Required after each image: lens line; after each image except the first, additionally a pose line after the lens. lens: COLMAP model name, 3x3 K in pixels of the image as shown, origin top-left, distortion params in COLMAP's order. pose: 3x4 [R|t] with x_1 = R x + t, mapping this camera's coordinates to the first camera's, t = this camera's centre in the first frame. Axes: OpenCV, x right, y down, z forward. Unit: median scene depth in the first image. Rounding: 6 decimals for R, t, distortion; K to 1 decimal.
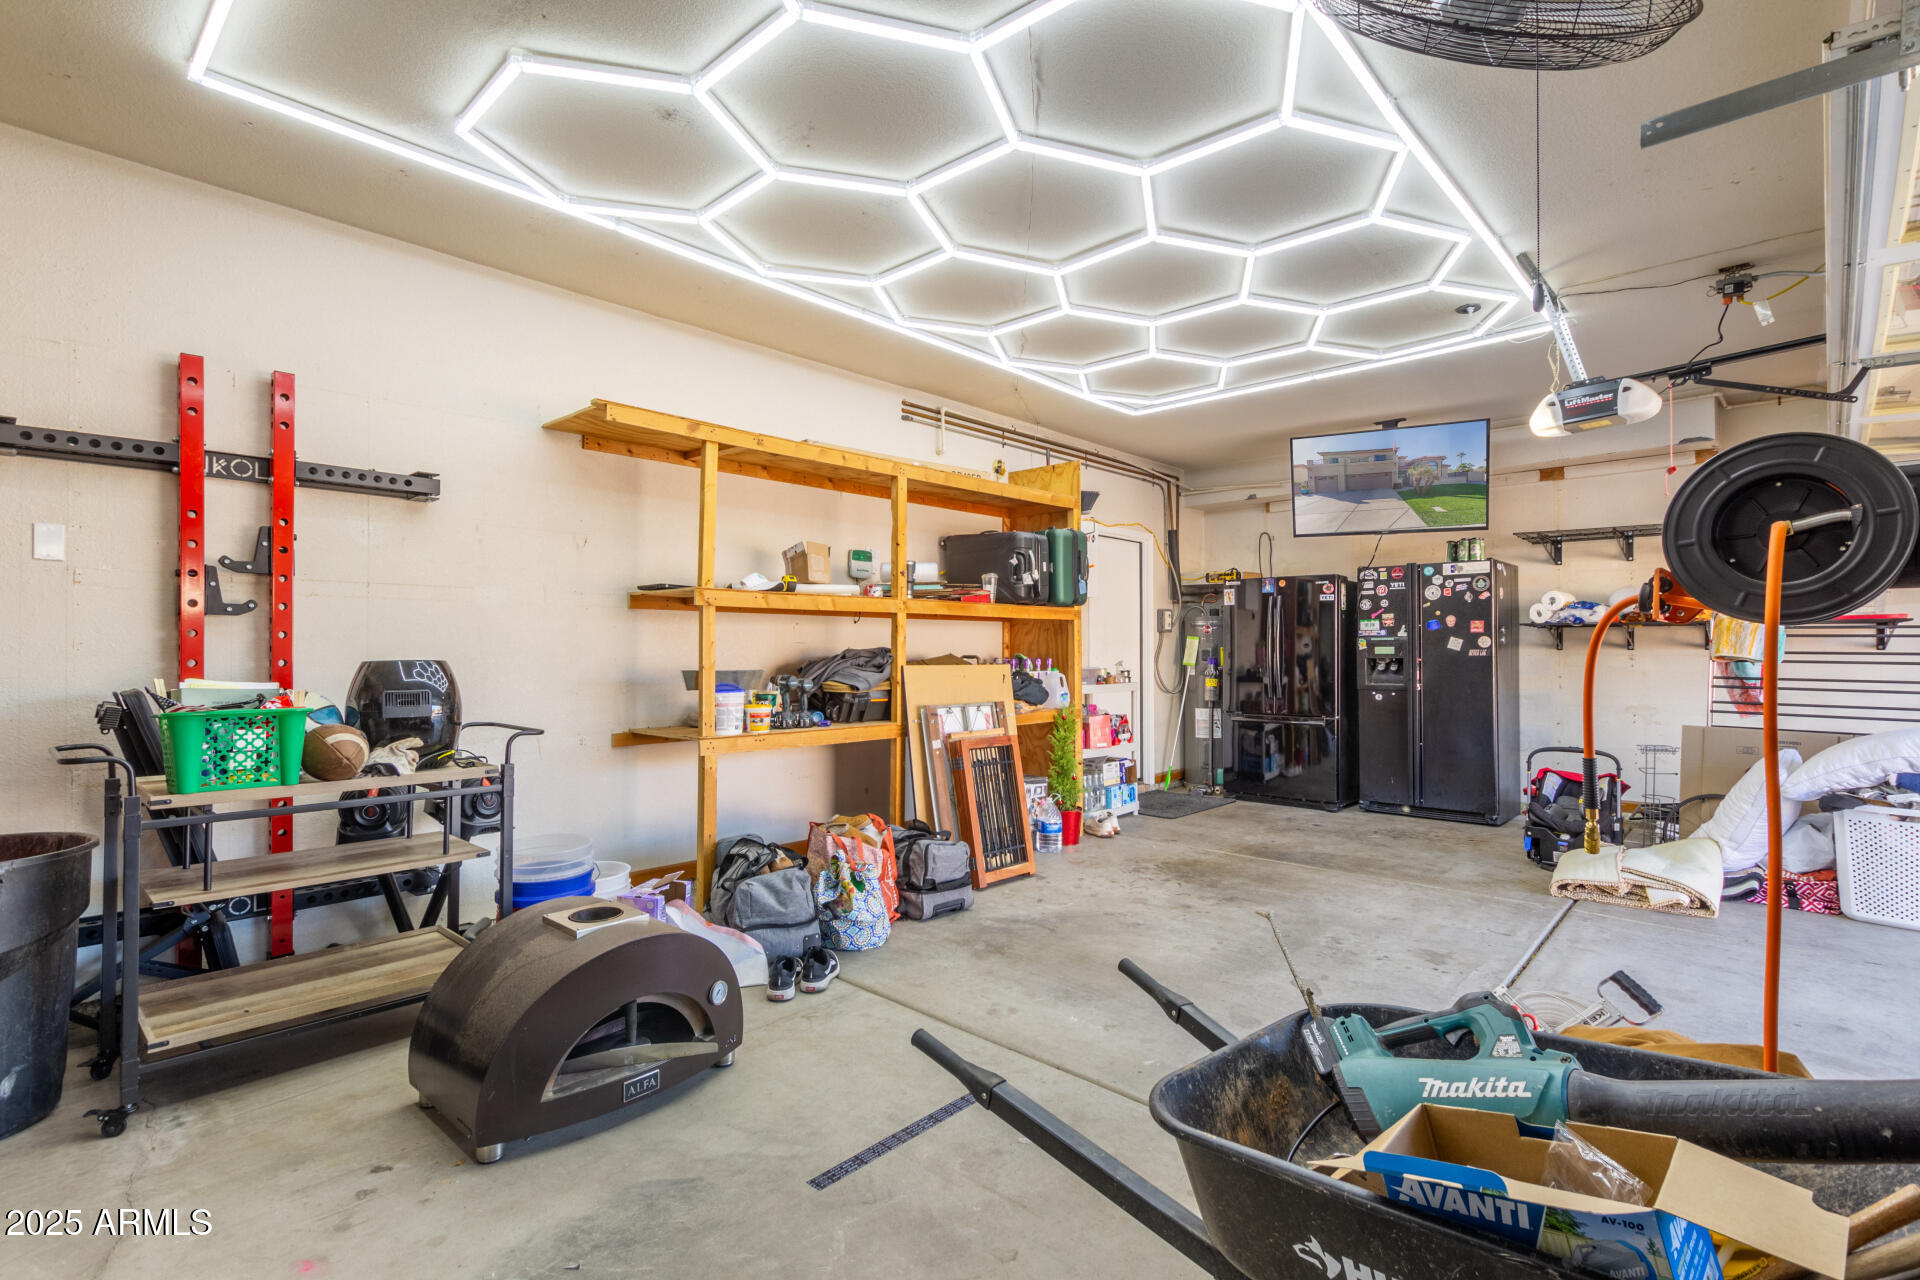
lens RADIAL K [[923.0, 0, 980.4], [0, 923.0, 629.1], [0, 0, 1]] dist [0.011882, -0.000728]
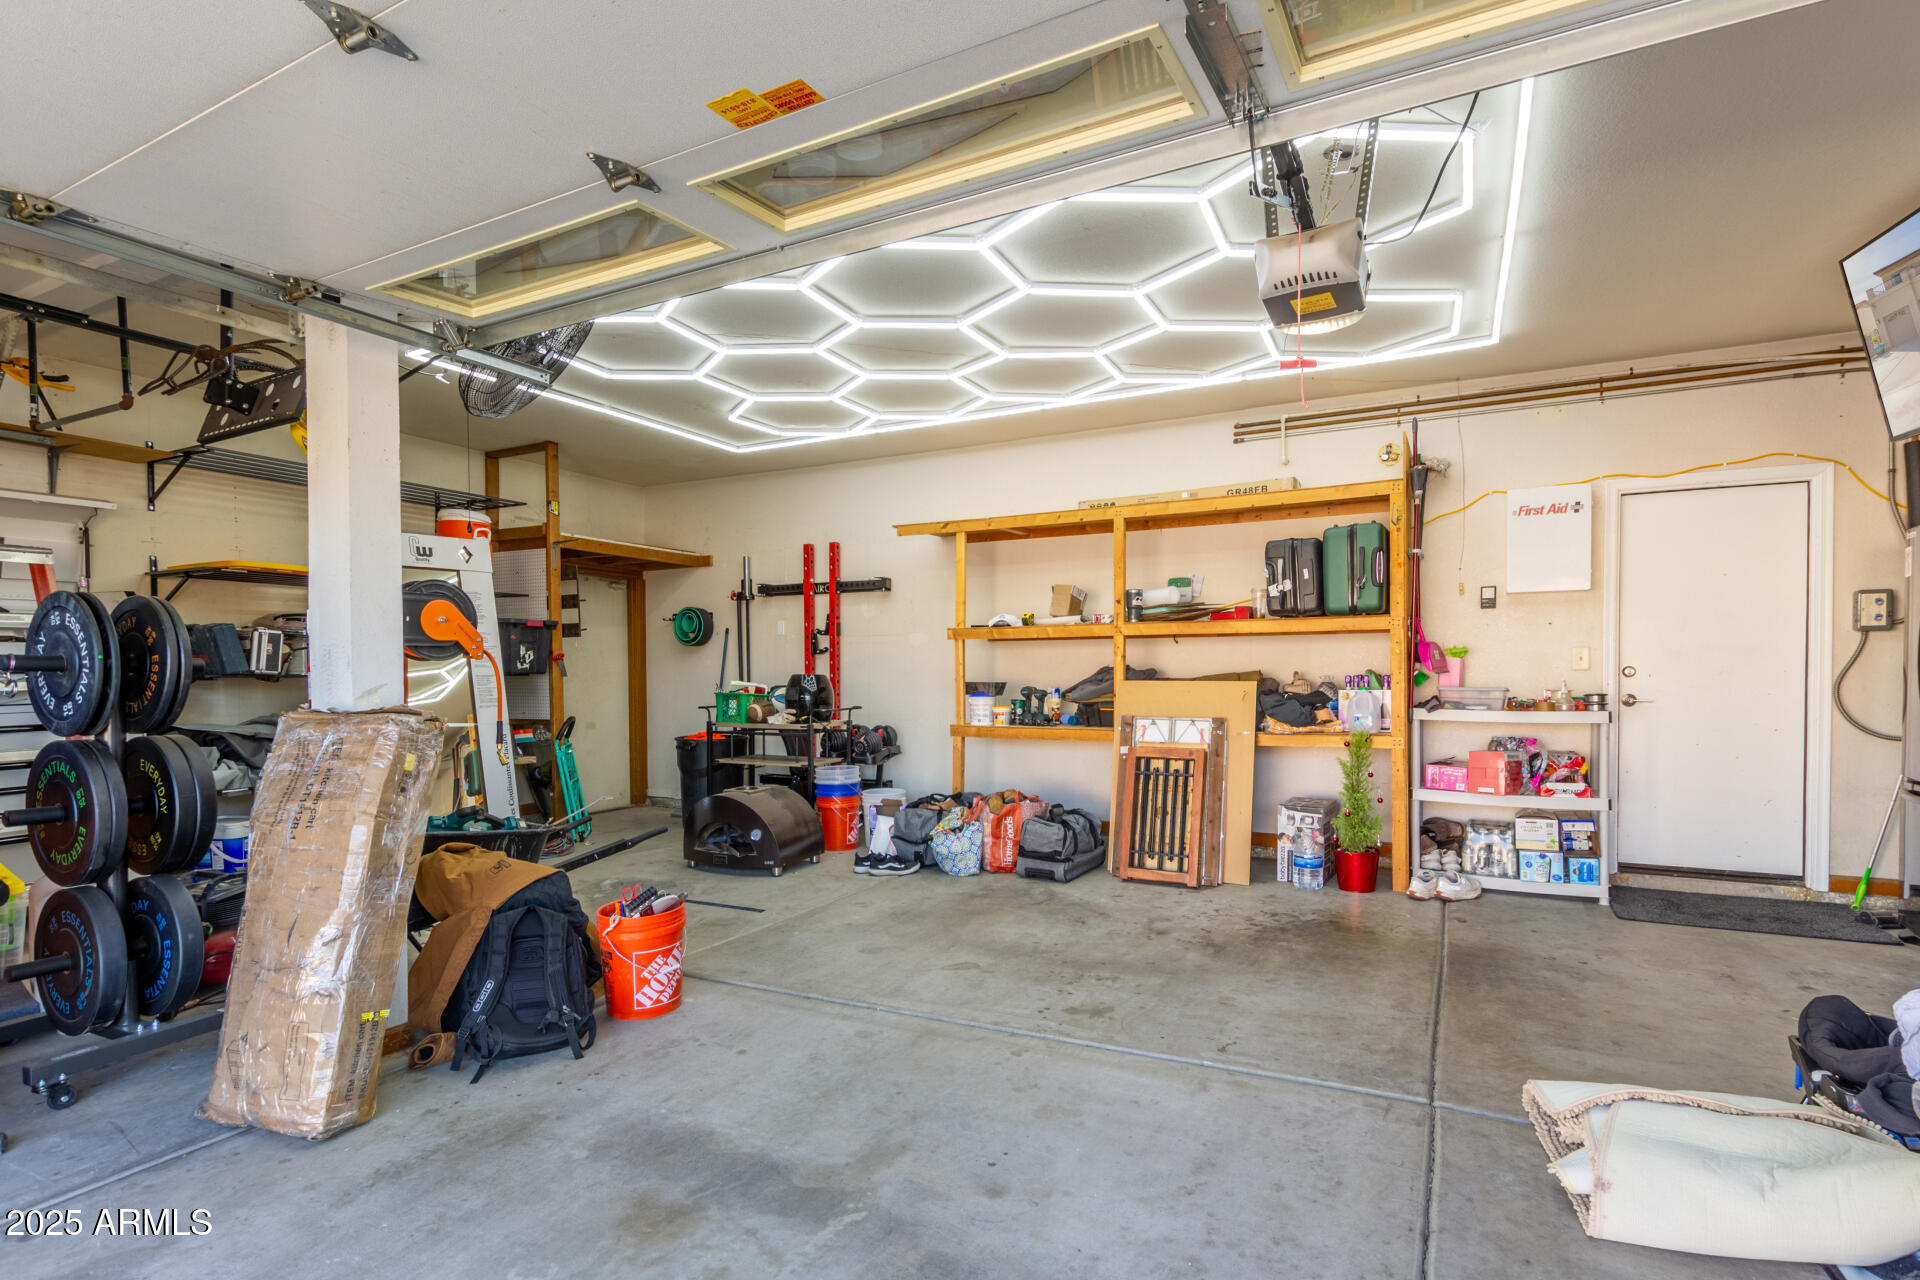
lens RADIAL K [[929.9, 0, 933.8], [0, 929.9, 684.5], [0, 0, 1]] dist [-0.000577, -0.000360]
pose [[0.232233, 0.012318, -0.972582, 1.194456], [0.025716, 0.999493, 0.018799, 0.019833], [0.972320, -0.029376, 0.231799, 0.599198]]
